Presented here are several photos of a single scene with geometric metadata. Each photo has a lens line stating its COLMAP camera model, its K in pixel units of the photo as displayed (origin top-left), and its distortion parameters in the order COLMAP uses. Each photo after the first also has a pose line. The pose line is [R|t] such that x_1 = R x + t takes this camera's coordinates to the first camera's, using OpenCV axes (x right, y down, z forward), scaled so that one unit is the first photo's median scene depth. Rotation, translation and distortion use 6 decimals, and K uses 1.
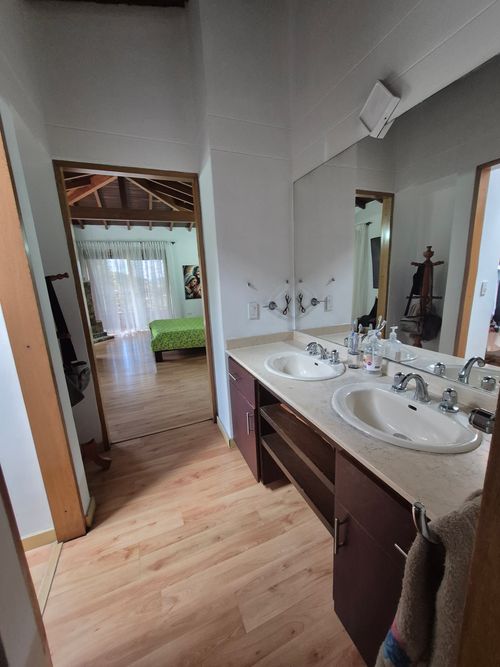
lens RADIAL K [[261.5, 0, 250.9], [0, 261.5, 329.8], [0, 0, 1]] dist [0.001146, -0.000630]
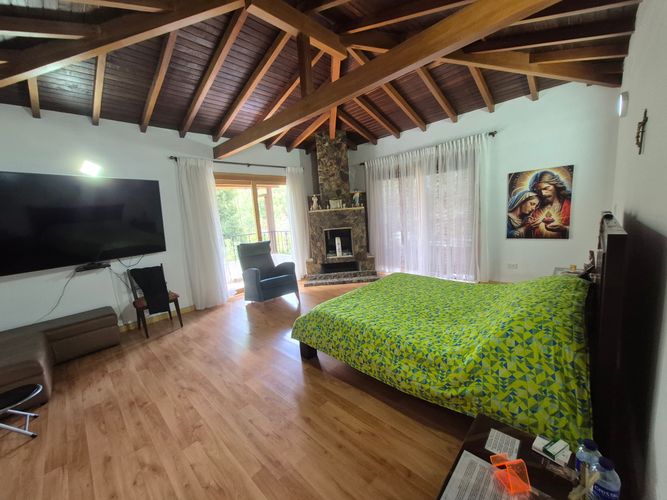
lens RADIAL K [[261.5, 0, 328.7], [0, 261.5, 244.1], [0, 0, 1]] dist [0.001146, -0.000630]
pose [[0.390287, 0.121025, -0.912704, 0.090240], [-0.132459, 0.988391, 0.074419, -0.097285], [0.911115, 0.091851, 0.401787, 0.472369]]
